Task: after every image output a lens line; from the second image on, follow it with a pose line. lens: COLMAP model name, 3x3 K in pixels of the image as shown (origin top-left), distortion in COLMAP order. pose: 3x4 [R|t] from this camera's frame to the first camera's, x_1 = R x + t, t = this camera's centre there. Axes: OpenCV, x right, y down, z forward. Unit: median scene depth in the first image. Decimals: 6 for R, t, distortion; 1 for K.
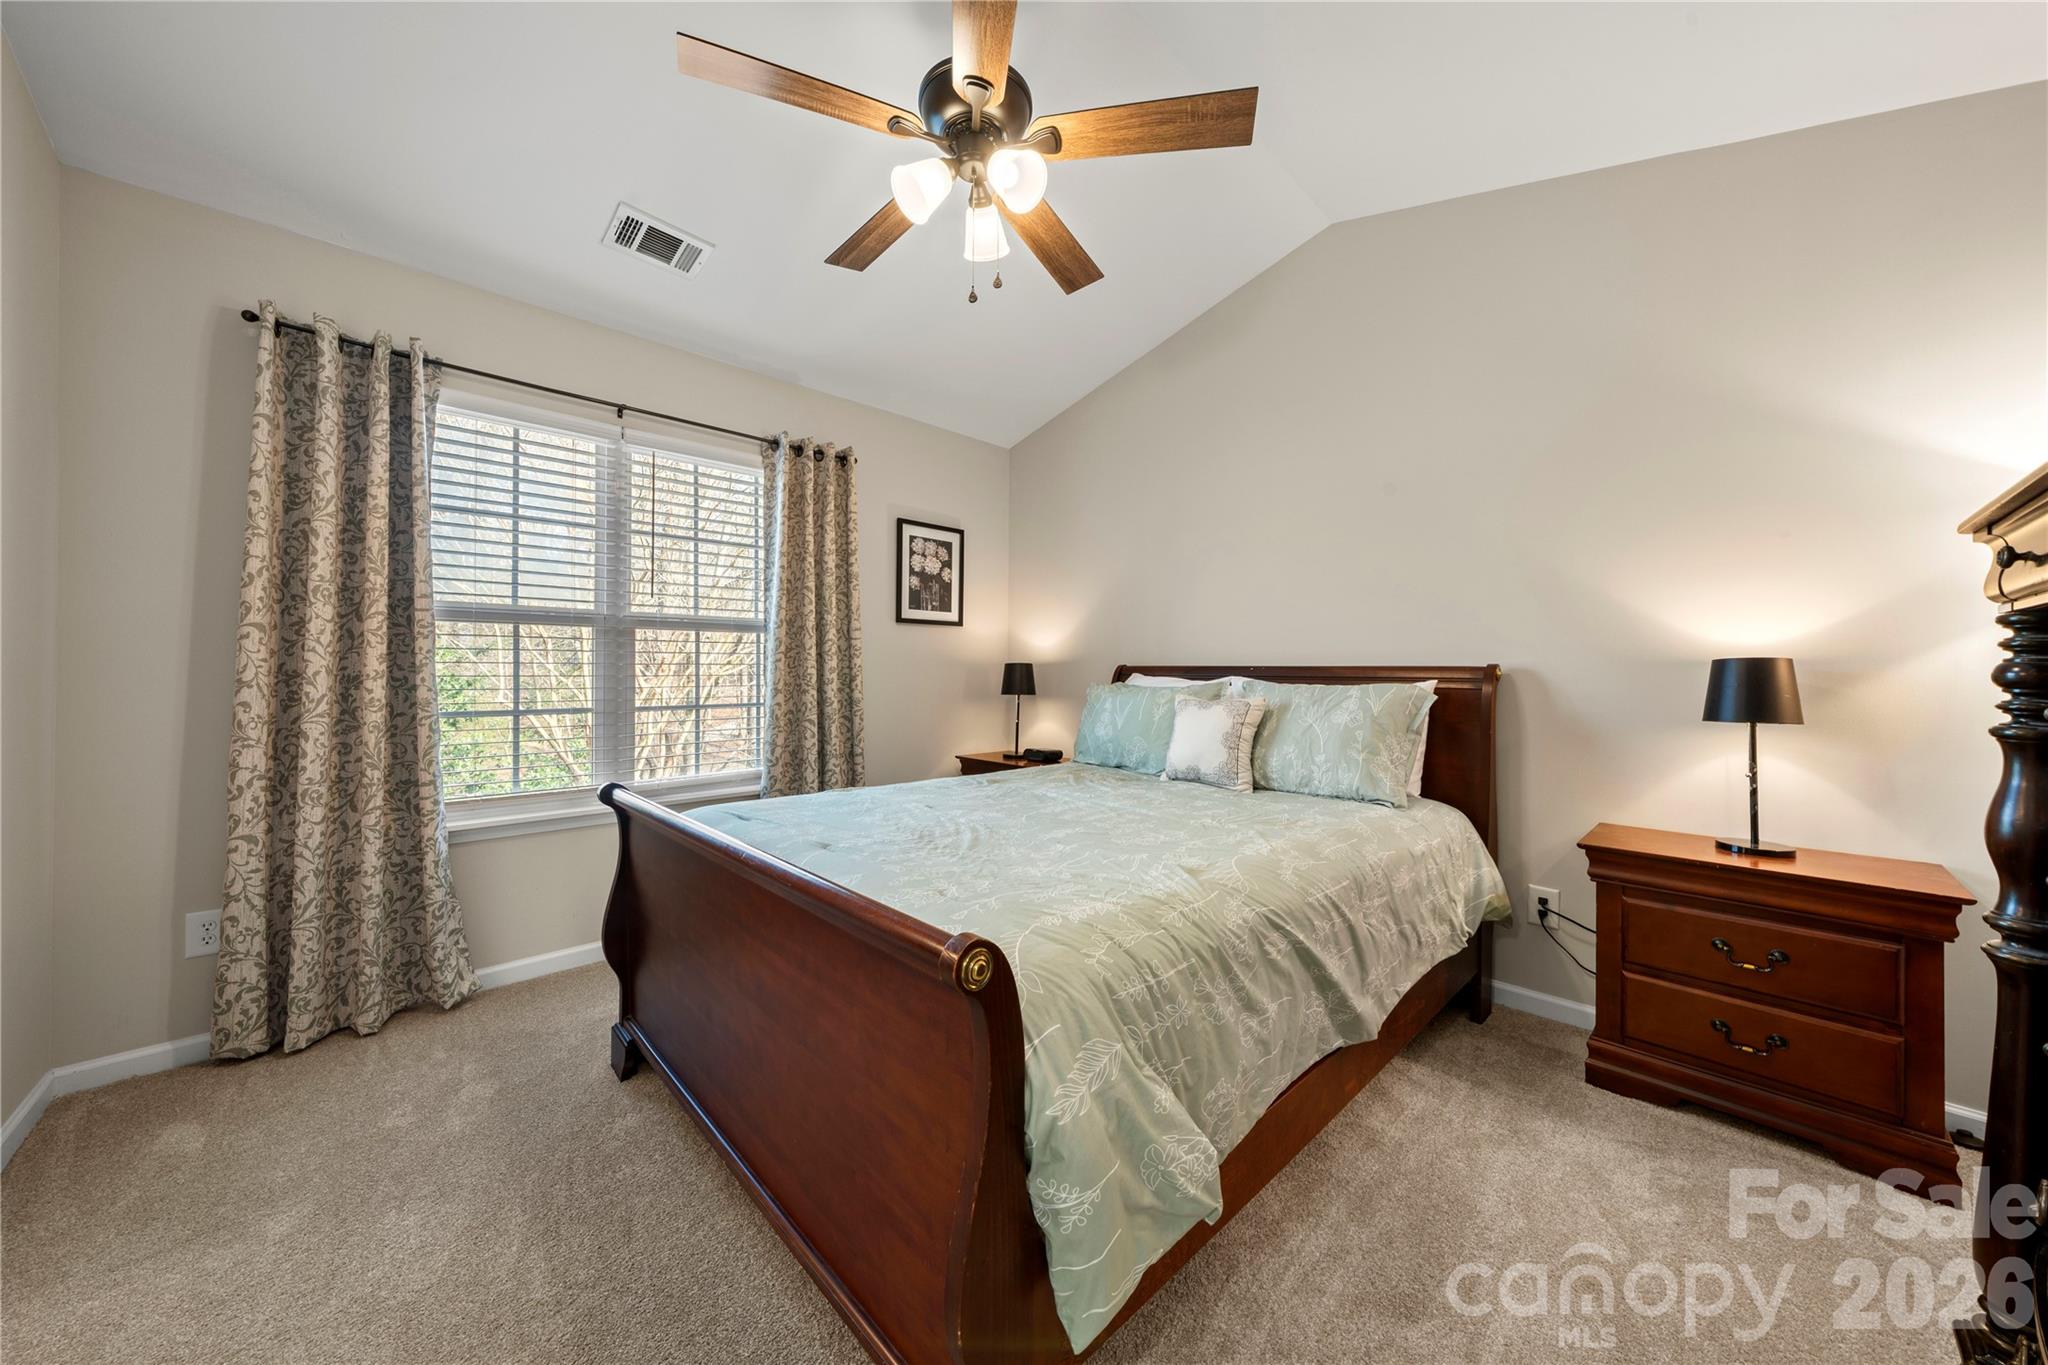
lens RADIAL K [[718.3, 0, 1018.8], [0, 718.3, 689.2], [0, 0, 1]] dist [0.001988, 0.000151]
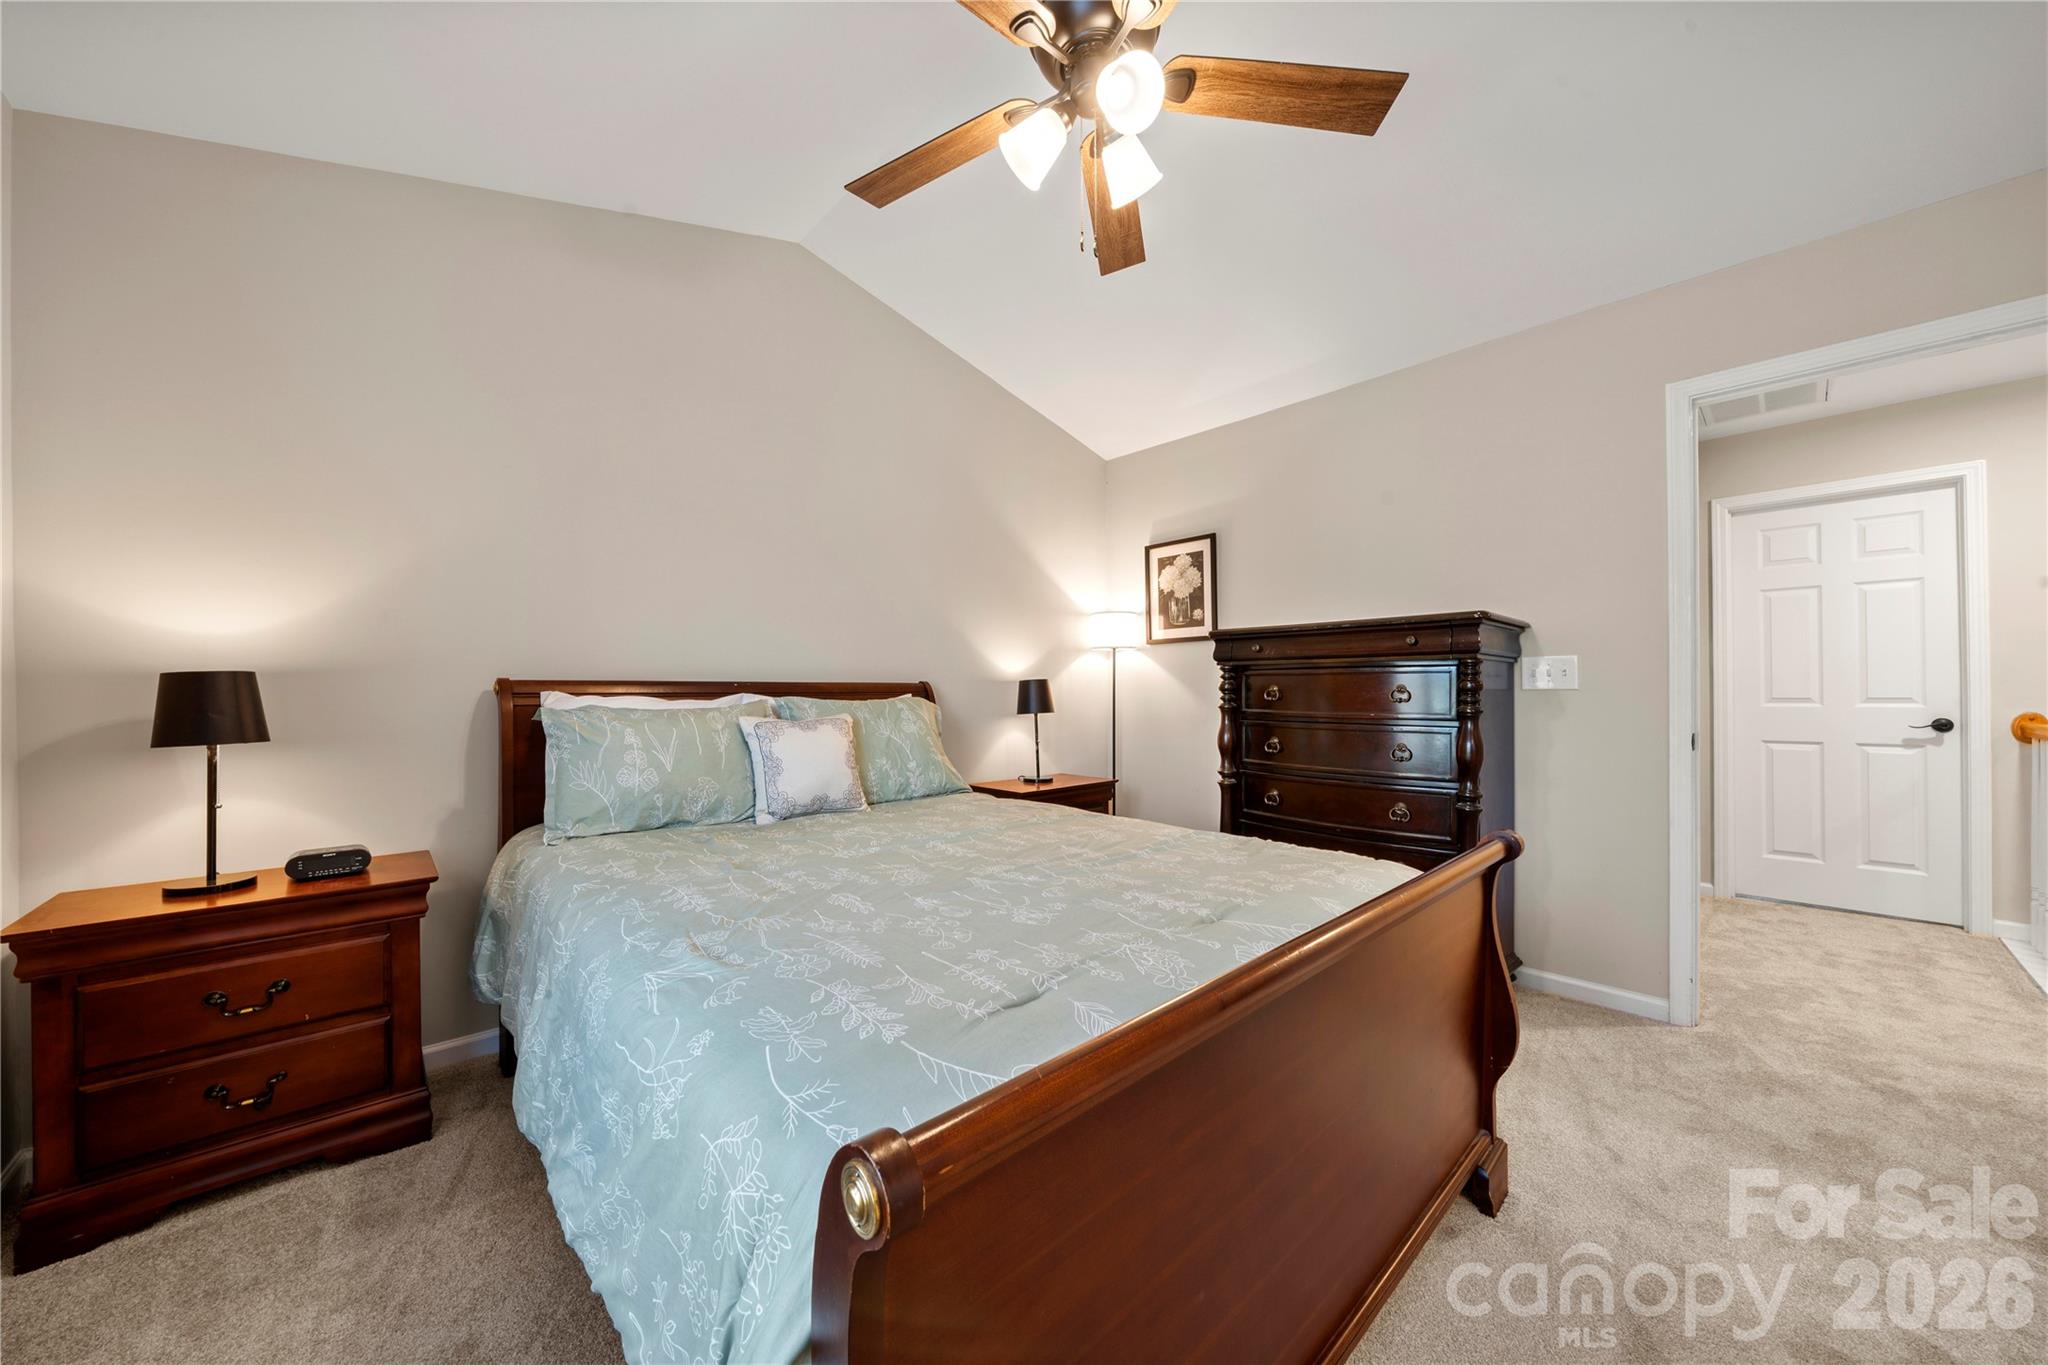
lens RADIAL K [[766.9, 0, 1024.0], [0, 766.9, 682.5], [0, 0, 1]] dist [0.058657, -0.000083]
pose [[-0.048865, 0.005609, 0.998790, -0.680552], [0.024527, 0.999689, -0.004414, -0.018423], [-0.998504, 0.024282, -0.048988, 0.780985]]
